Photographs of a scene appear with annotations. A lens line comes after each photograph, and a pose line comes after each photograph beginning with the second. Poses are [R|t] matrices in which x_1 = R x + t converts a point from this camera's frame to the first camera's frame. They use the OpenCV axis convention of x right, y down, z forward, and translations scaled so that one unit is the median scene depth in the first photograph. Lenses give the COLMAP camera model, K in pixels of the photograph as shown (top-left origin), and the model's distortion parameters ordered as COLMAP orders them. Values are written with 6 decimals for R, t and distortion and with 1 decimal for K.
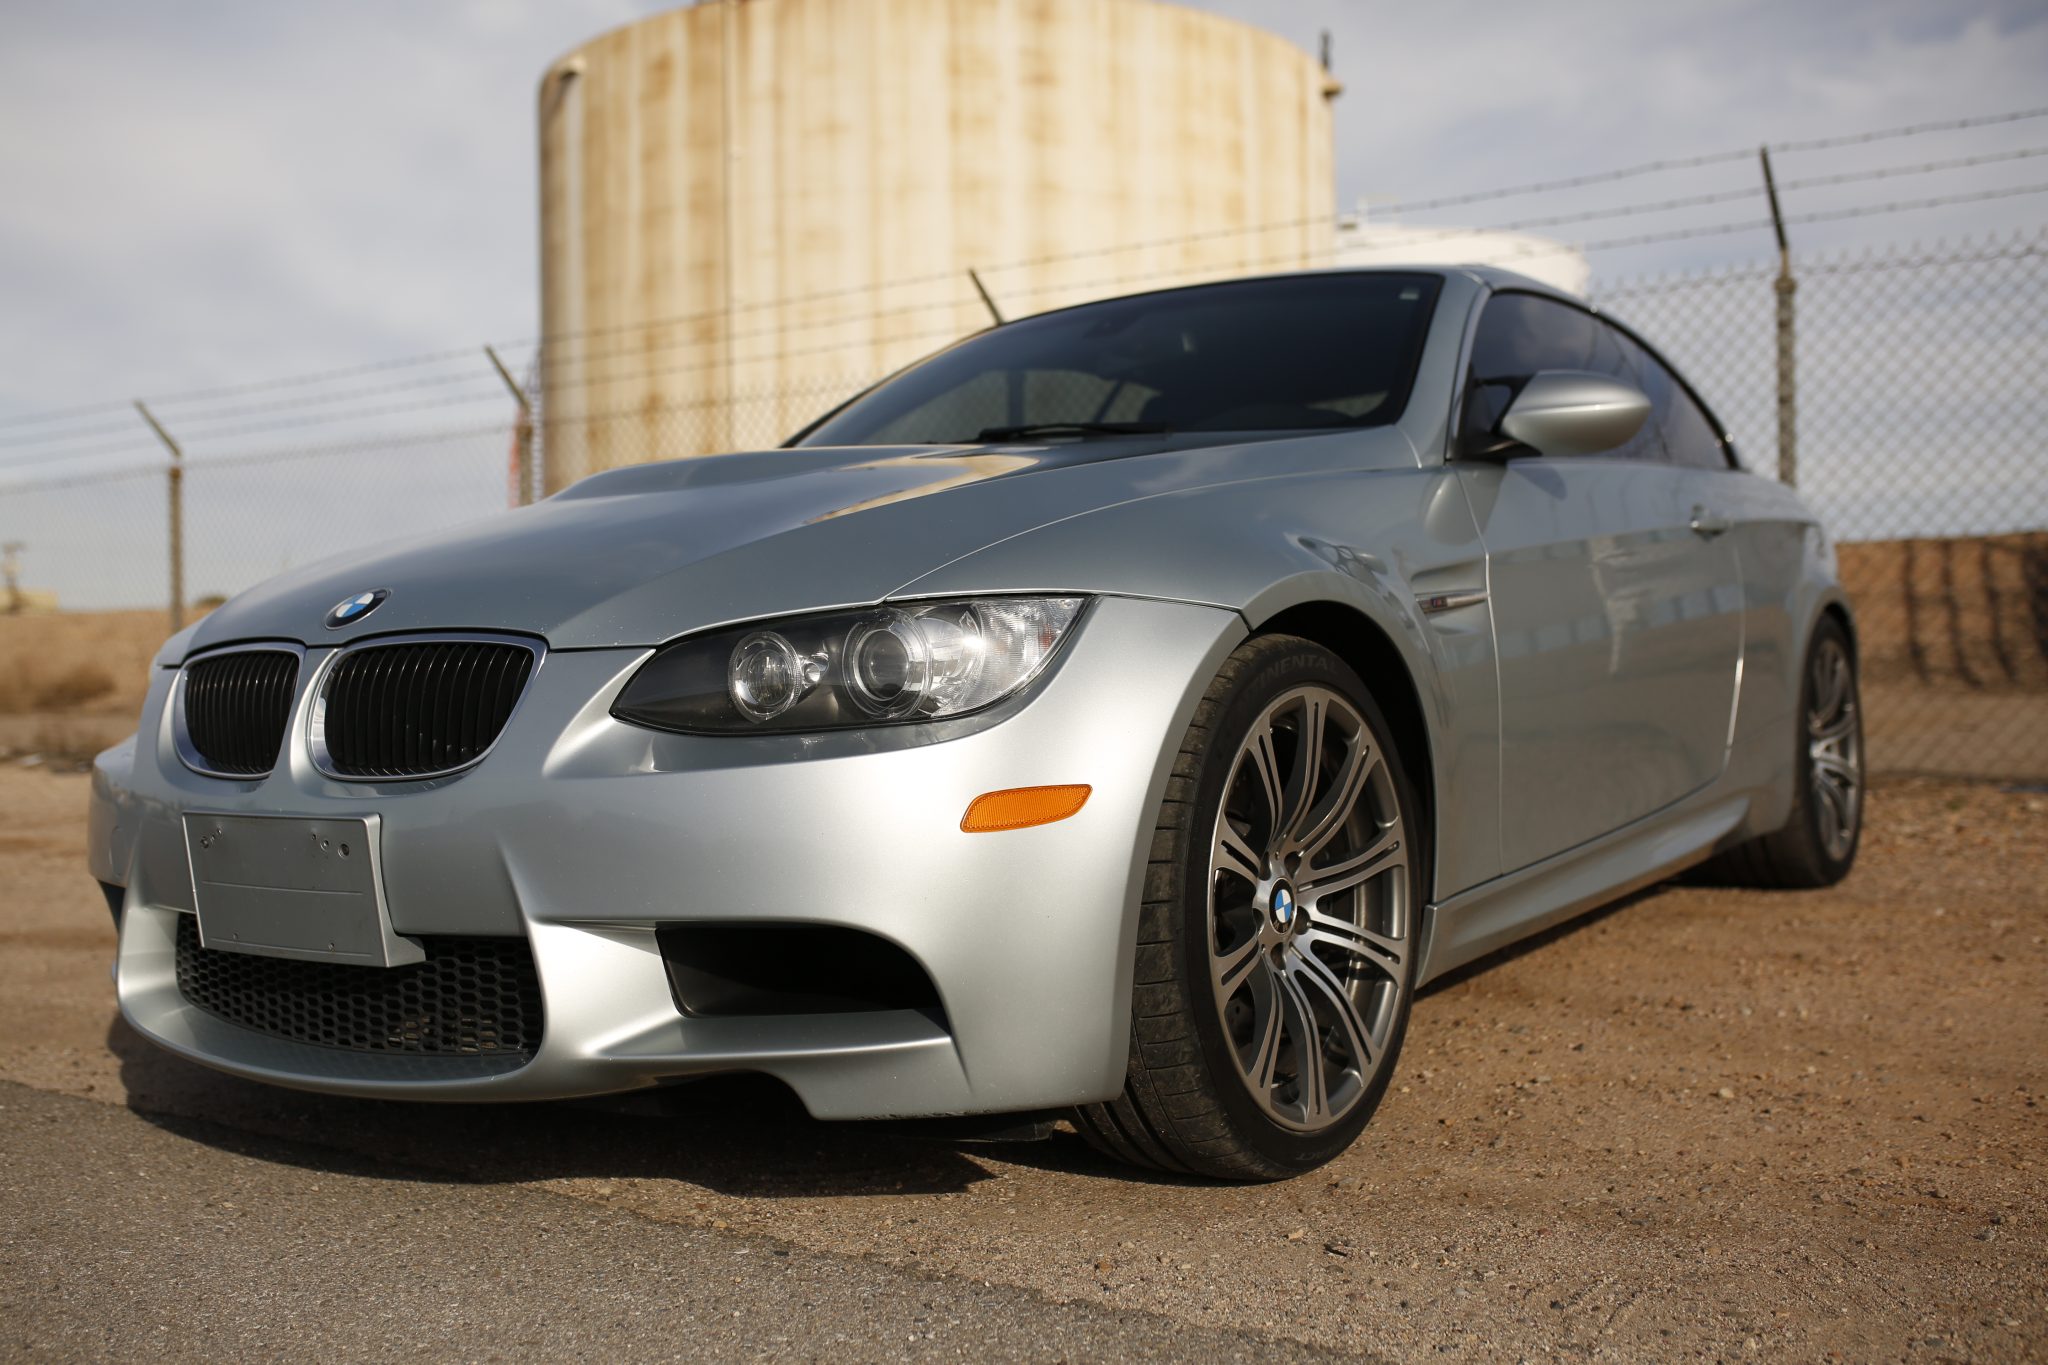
lens RADIAL K [[1937.2, 0, 1015.1], [0, 1937.2, 695.7], [0, 0, 1]] dist [-0.028333, 0.000000]
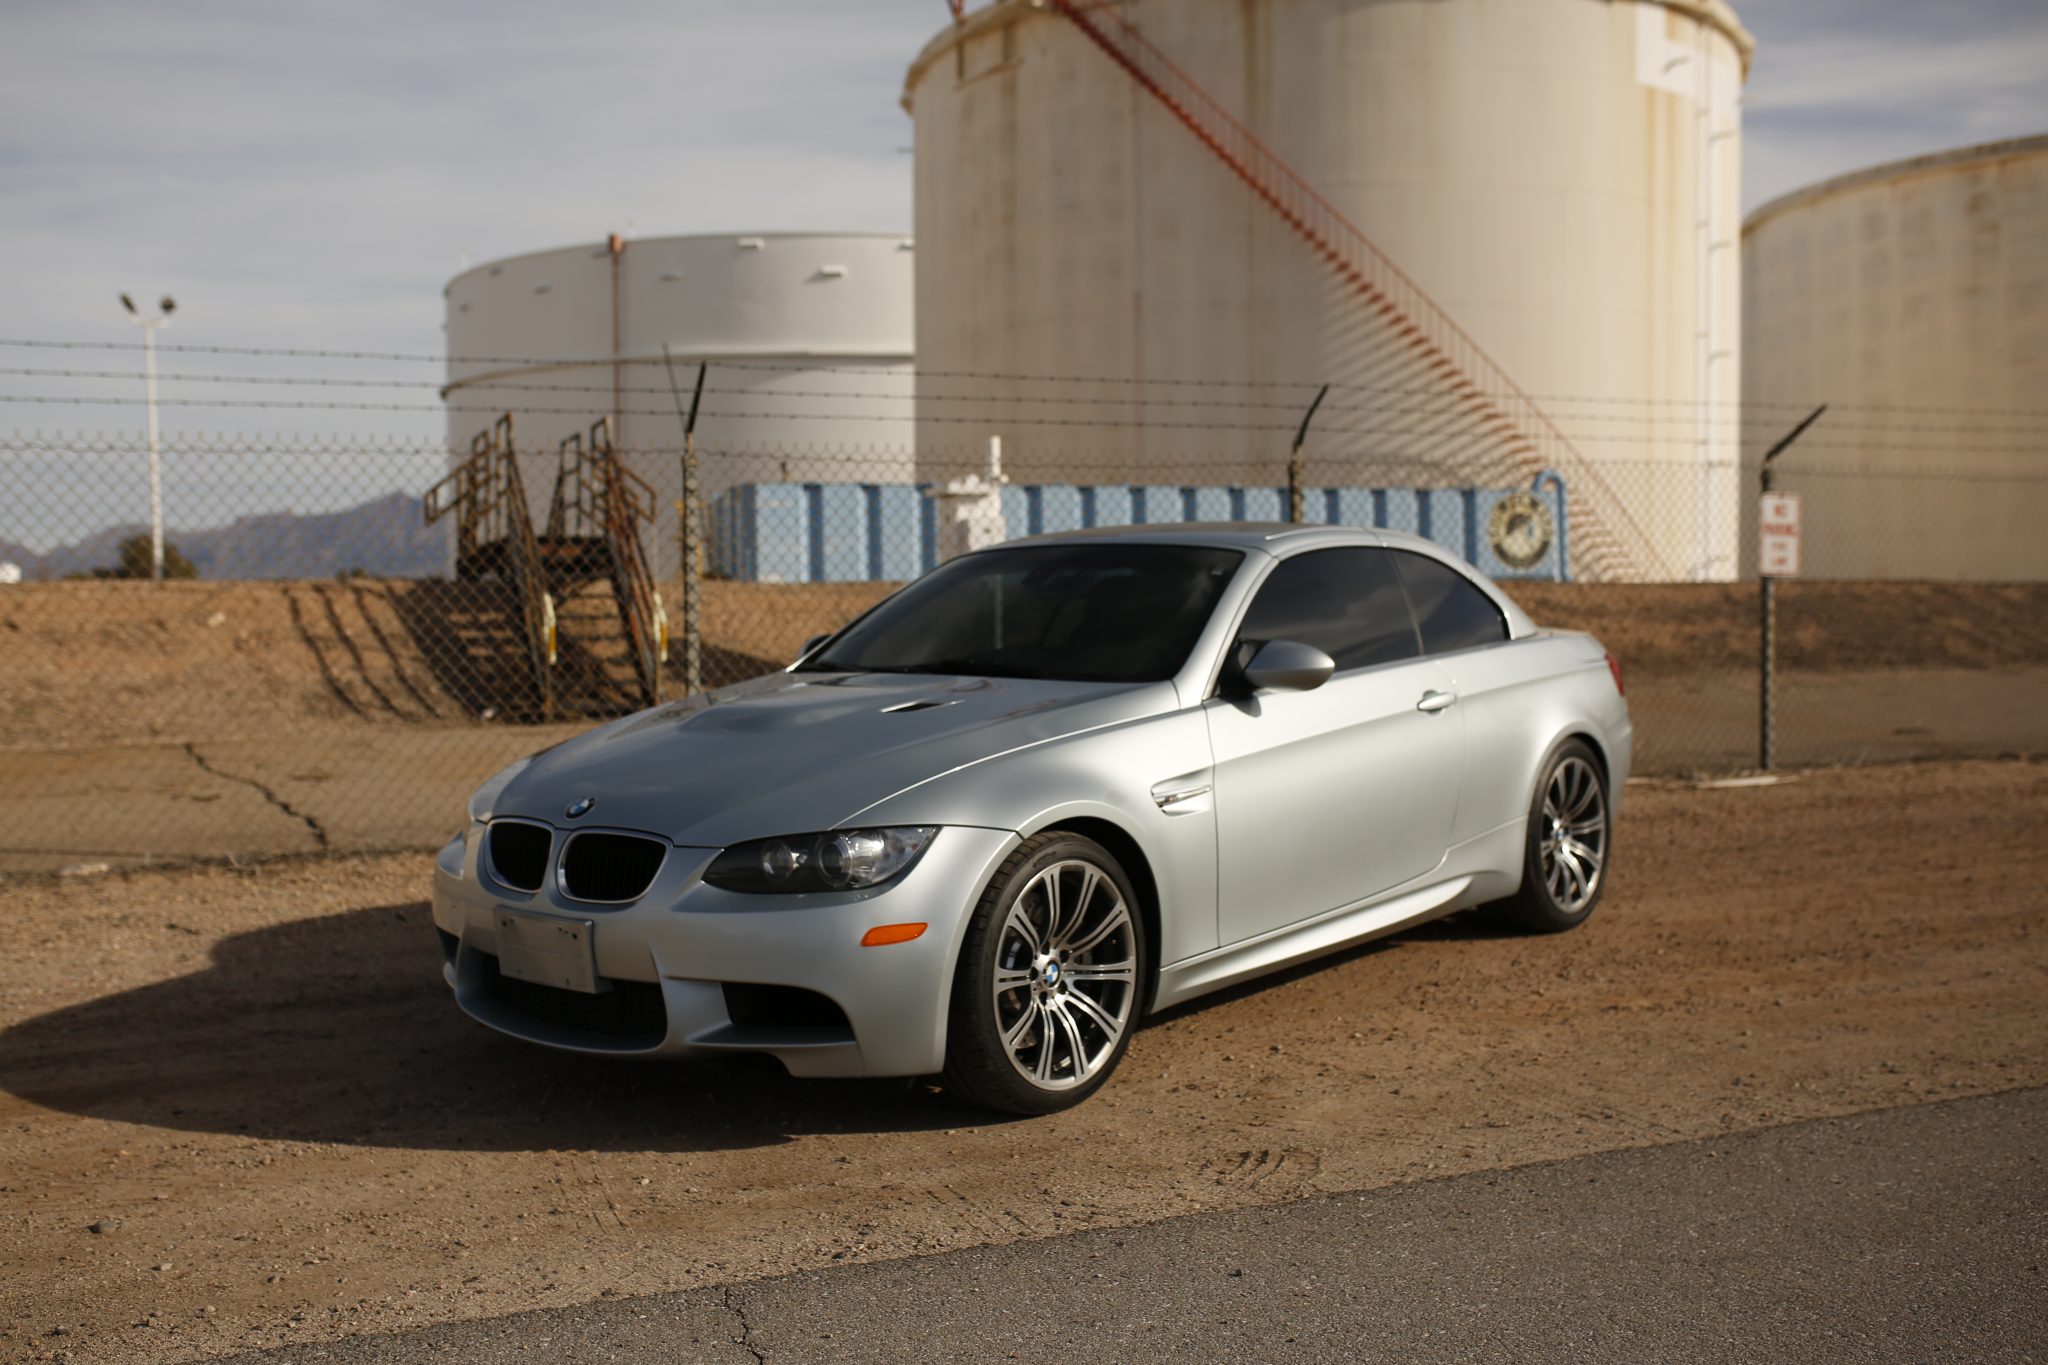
lens RADIAL K [[1937.2, 0, 1021.2], [0, 1937.2, 690.7], [0, 0, 1]] dist [-0.028333, 0.000000]
pose [[0.546838, -0.026811, 0.836809, -0.612847], [0.019479, 0.999624, 0.019299, -0.079141], [-0.837012, 0.005746, 0.547155, 0.085091]]
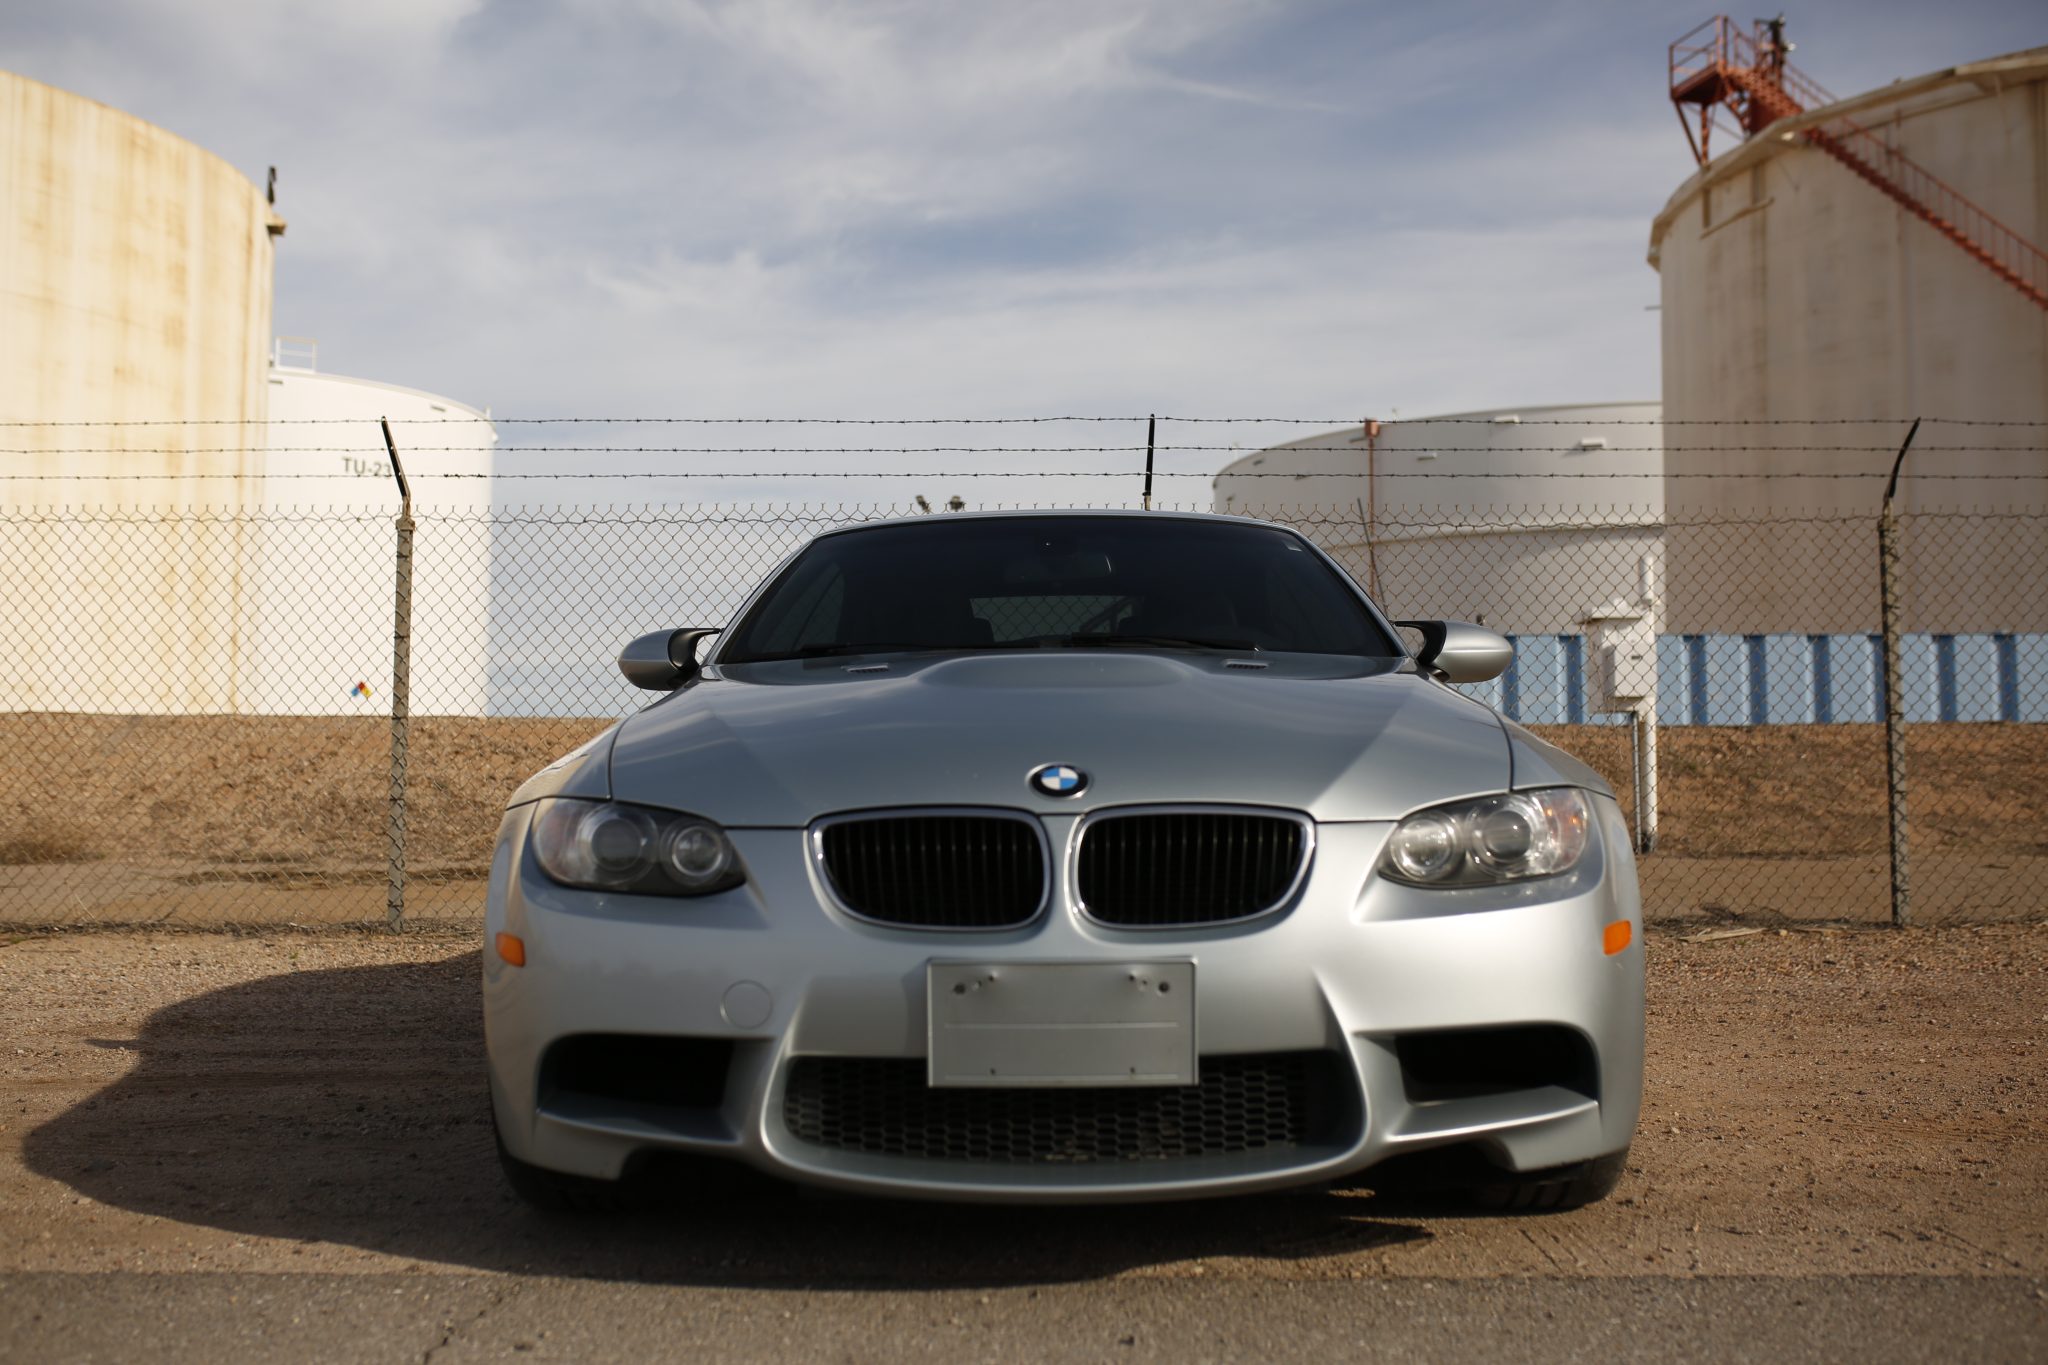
lens RADIAL K [[1937.2, 0, 1024.3], [0, 1937.2, 675.4], [0, 0, 1]] dist [-0.028333, 0.000000]
pose [[0.830820, 0.055077, 0.553809, -0.367977], [-0.004543, 0.995729, -0.092210, -0.000445], [-0.556522, 0.074094, 0.827522, 0.013639]]
